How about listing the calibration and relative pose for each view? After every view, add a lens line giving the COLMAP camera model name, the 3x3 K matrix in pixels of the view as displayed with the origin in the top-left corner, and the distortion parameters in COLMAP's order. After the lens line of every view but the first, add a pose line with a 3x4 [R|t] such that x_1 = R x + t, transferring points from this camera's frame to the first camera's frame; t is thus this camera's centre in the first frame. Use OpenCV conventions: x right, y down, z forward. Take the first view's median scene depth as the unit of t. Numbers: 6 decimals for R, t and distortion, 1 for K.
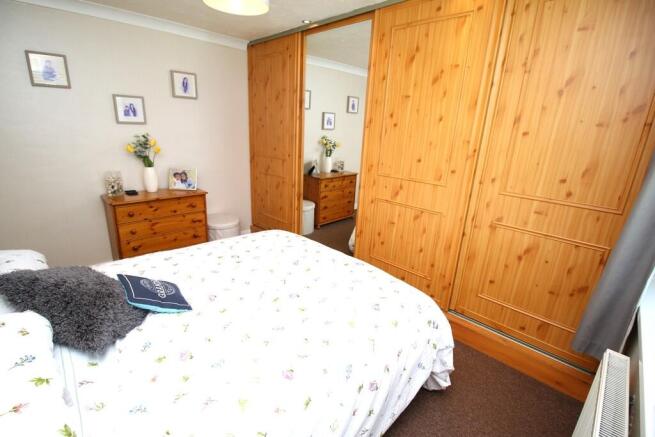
lens RADIAL K [[306.1, 0, 322.5], [0, 306.1, 216.9], [0, 0, 1]] dist [-0.021609, -0.000258]
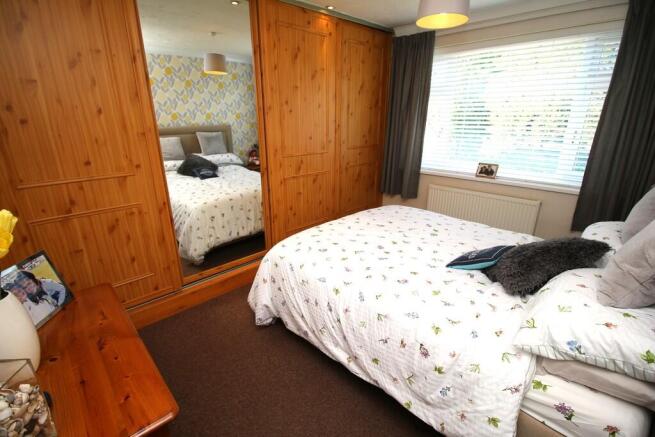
lens RADIAL K [[280.0, 0, 317.2], [0, 280.0, 218.4], [0, 0, 1]] dist [-0.049137, -0.000221]
pose [[0.059493, -0.366373, 0.928564, -0.919074], [0.306491, 0.891985, 0.332303, -0.264194], [-0.950013, 0.264827, 0.165357, 0.860072]]
